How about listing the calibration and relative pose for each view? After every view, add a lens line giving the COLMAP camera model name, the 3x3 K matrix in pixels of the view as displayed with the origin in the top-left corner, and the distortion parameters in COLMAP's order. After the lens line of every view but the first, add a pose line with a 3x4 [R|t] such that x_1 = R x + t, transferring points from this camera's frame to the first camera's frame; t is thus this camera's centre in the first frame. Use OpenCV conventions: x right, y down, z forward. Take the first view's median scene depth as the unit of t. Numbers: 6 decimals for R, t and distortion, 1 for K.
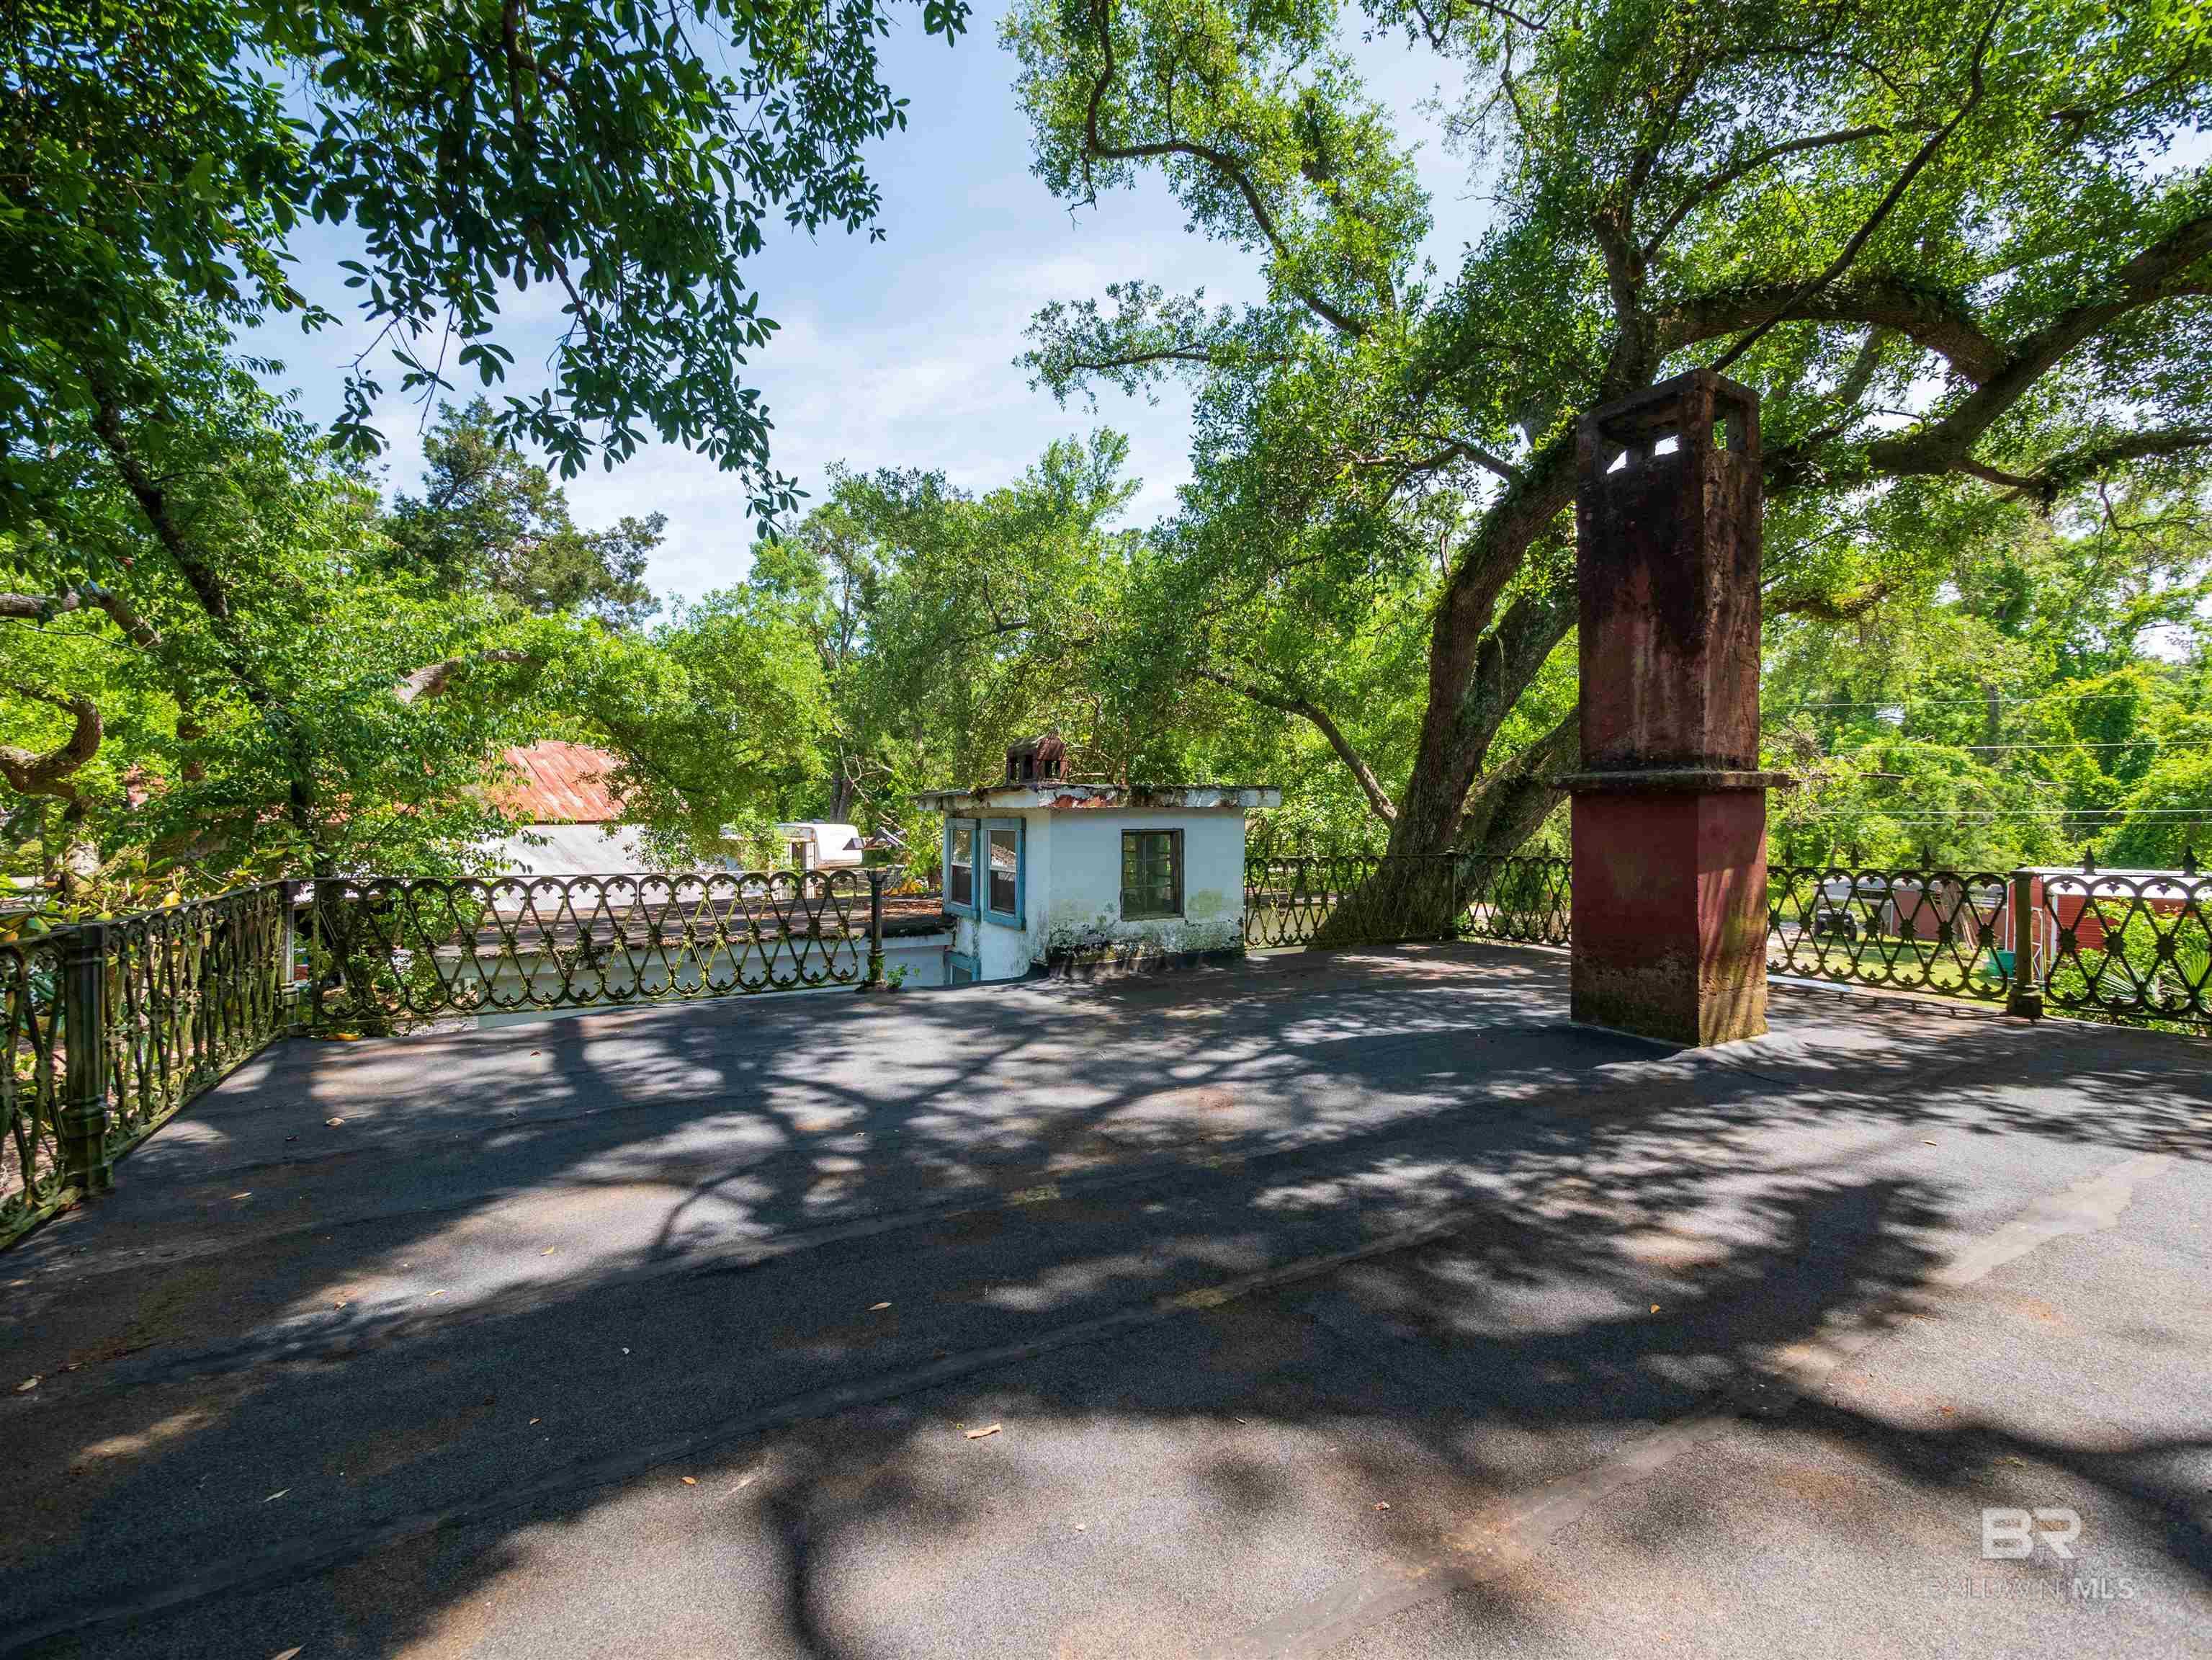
lens RADIAL K [[892.7, 0, 1097.7], [0, 892.7, 825.9], [0, 0, 1]] dist [0.002190, -0.000039]
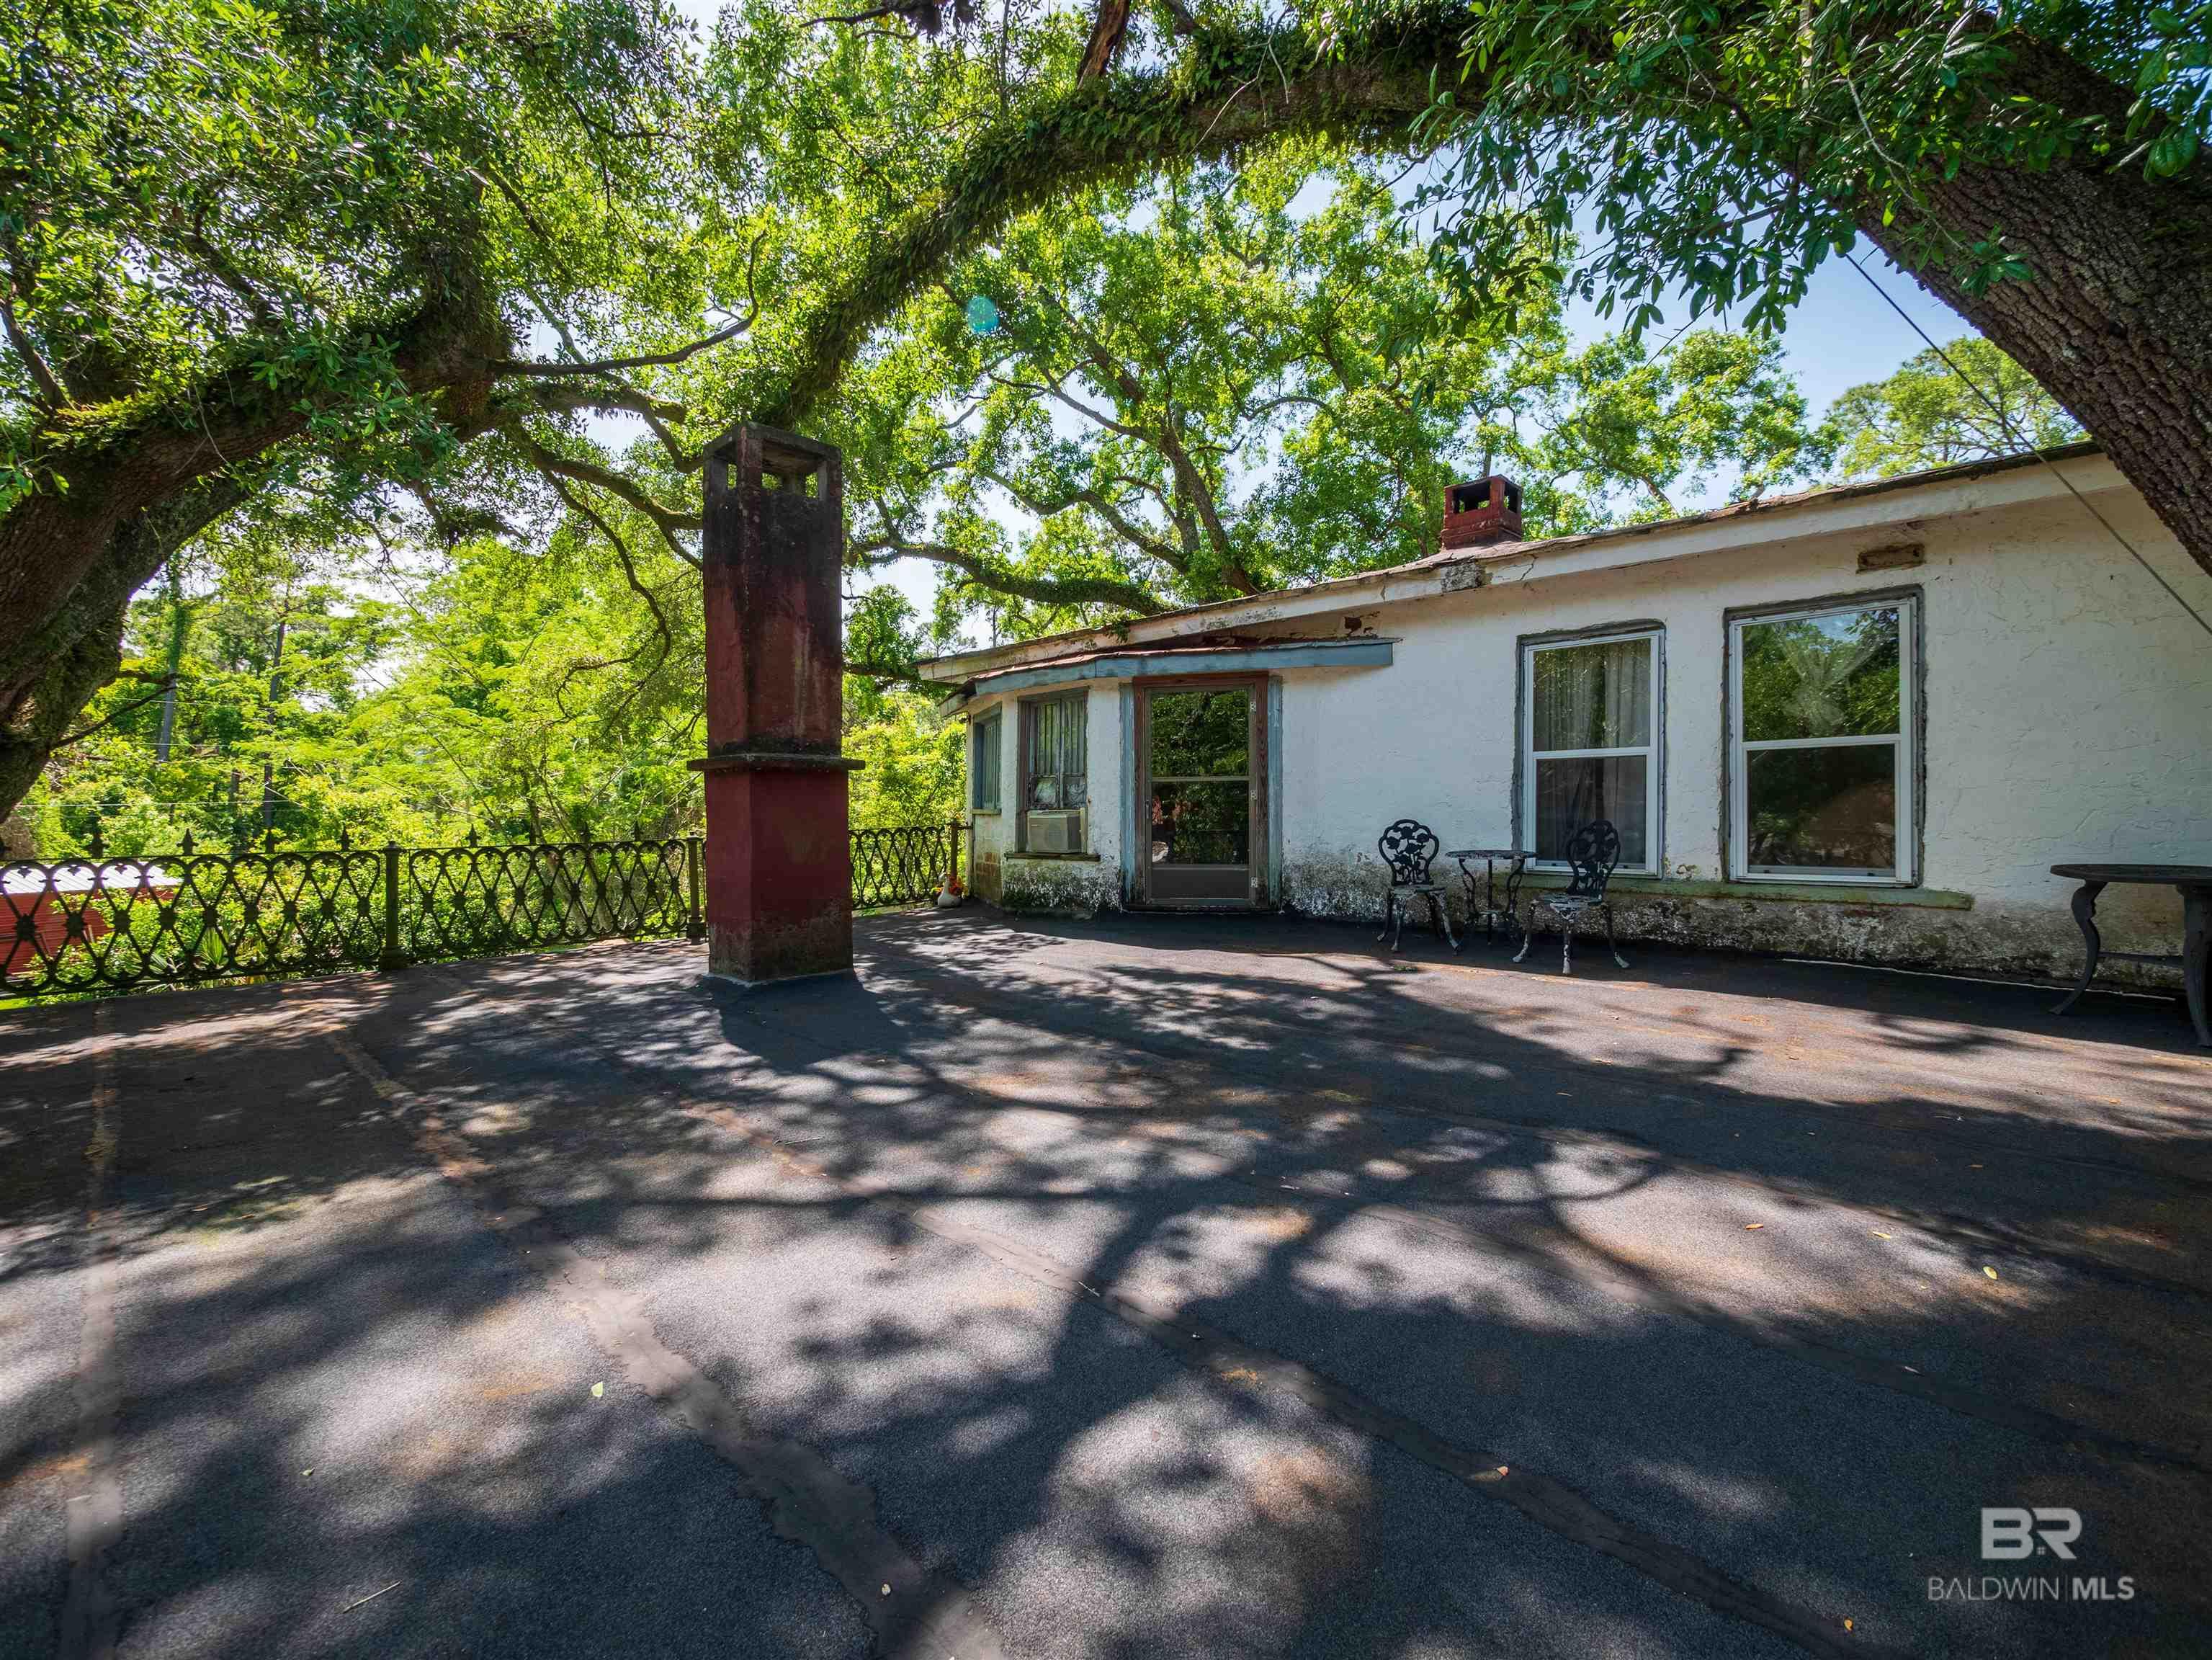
lens RADIAL K [[892.7, 0, 1098.1], [0, 892.7, 821.0], [0, 0, 1]] dist [0.002190, -0.000039]
pose [[-0.239400, -0.011524, 0.970853, -0.850675], [0.005318, 0.999899, 0.013180, 0.020975], [-0.970907, 0.008318, -0.239314, 1.180107]]
